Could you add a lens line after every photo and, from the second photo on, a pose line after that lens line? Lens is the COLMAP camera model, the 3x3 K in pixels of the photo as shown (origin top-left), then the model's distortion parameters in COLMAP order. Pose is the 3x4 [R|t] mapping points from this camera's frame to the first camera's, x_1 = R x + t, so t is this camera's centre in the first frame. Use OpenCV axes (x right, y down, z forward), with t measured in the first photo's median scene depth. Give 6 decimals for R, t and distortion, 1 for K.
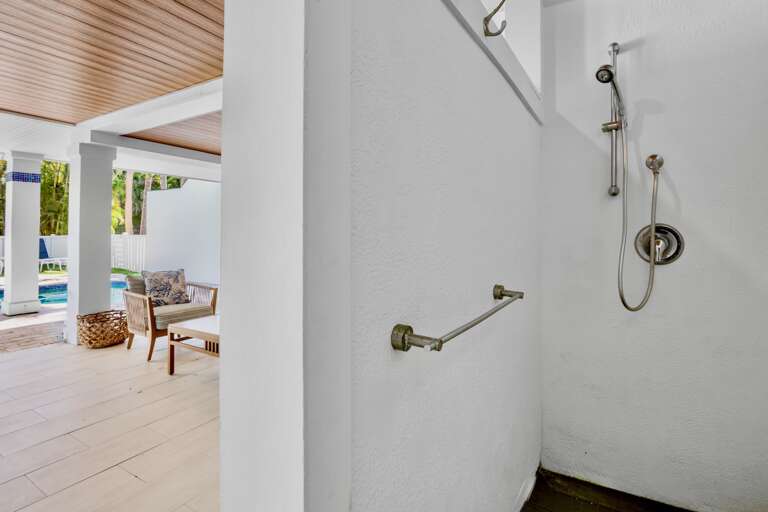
lens RADIAL K [[383.0, 0, 371.1], [0, 383.0, 227.6], [0, 0, 1]] dist [-0.001073, -0.003539]
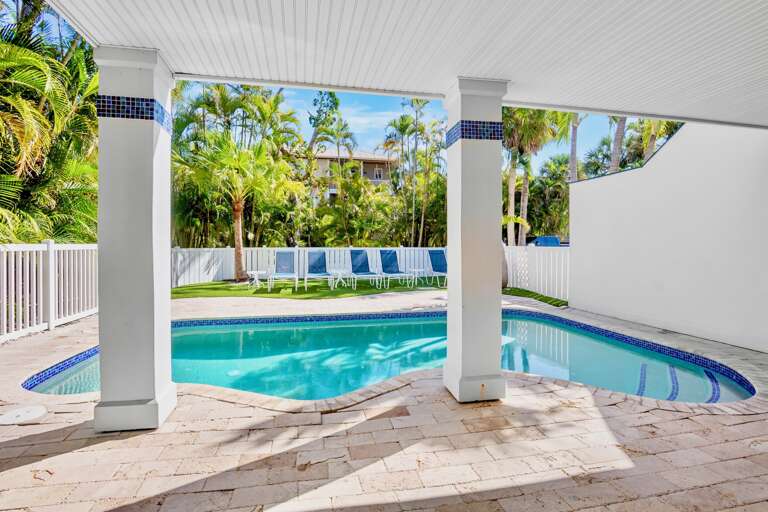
lens RADIAL K [[383.0, 0, 378.6], [0, 383.0, 255.9], [0, 0, 1]] dist [-0.001073, -0.003539]
pose [[0.680675, 0.020288, -0.732304, -0.809616], [0.011089, 0.999217, 0.037989, 0.020146], [0.732501, -0.033979, 0.679917, 0.720115]]
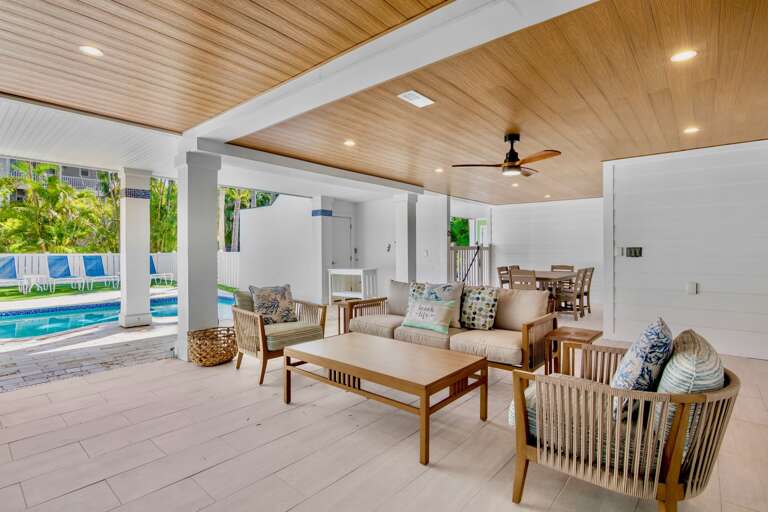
lens RADIAL K [[383.0, 0, 379.8], [0, 383.0, 255.6], [0, 0, 1]] dist [-0.001073, -0.003539]
pose [[0.985610, 0.000595, -0.169032, -0.124923], [0.003695, 0.999679, 0.025064, 0.016314], [0.168993, -0.025328, 0.985292, 0.131853]]
